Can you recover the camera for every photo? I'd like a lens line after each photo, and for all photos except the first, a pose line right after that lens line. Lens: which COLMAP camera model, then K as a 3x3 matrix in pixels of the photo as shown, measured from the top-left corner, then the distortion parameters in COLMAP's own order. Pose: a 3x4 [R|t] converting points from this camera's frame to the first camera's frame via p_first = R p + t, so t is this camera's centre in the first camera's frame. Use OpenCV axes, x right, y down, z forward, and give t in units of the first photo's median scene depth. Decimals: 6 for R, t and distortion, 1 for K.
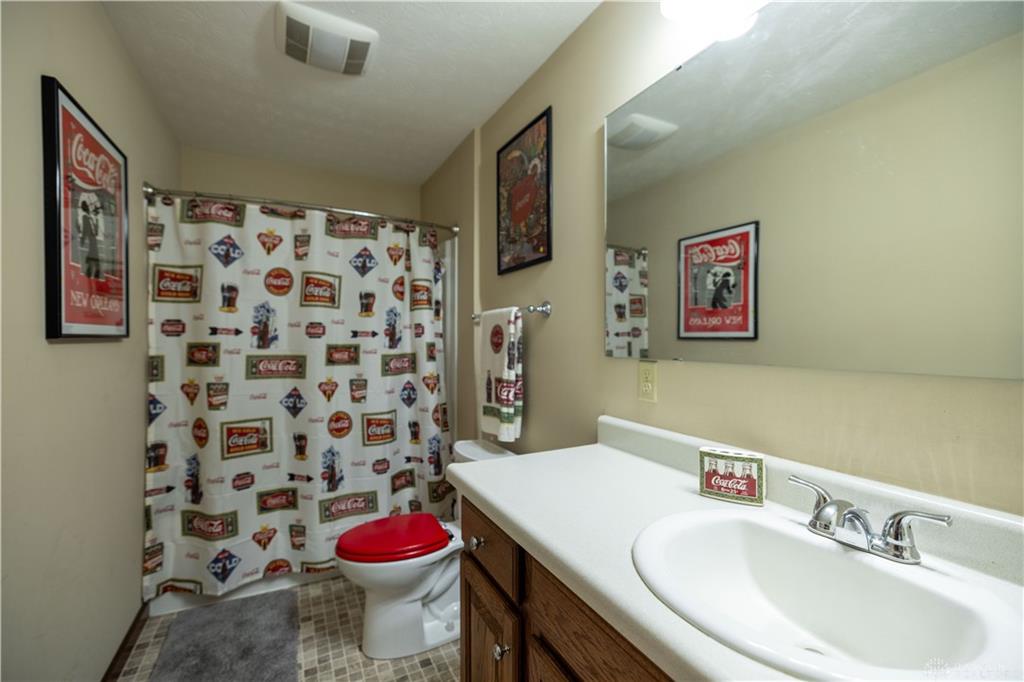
lens RADIAL K [[432.0, 0, 510.7], [0, 432.0, 342.1], [0, 0, 1]] dist [0.001812, -0.000066]
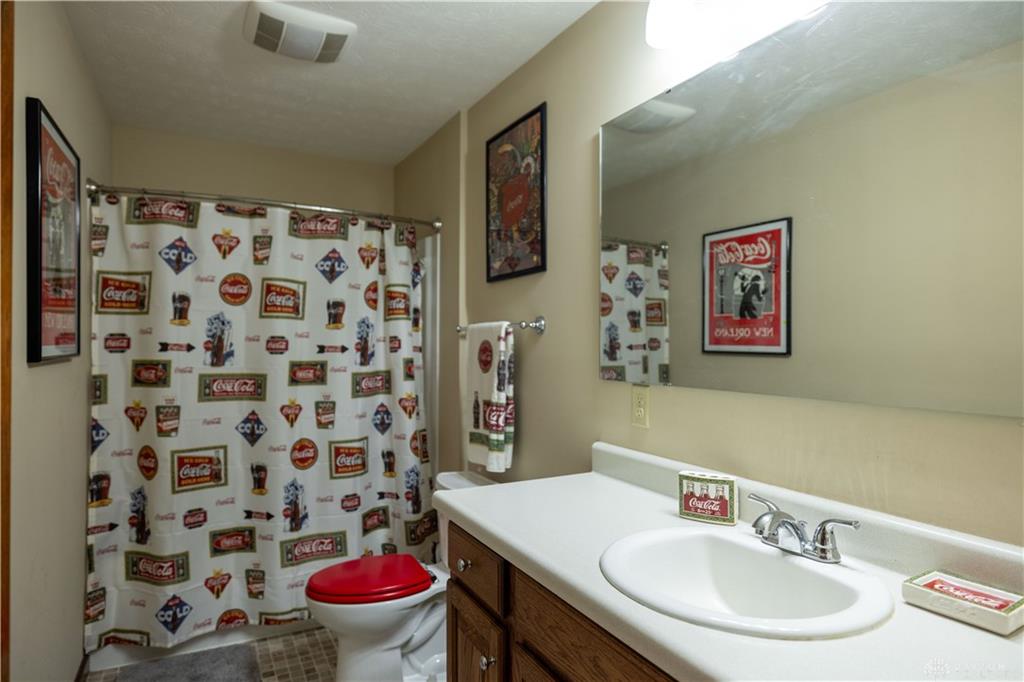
lens RADIAL K [[590.1, 0, 512.0], [0, 590.1, 341.0], [0, 0, 1]] dist [0.000662, -0.000615]
pose [[0.999953, 0.002054, 0.009443, 0.010592], [-0.001959, 0.999947, -0.010081, -0.026363], [-0.009463, 0.010062, 0.999905, -0.205260]]
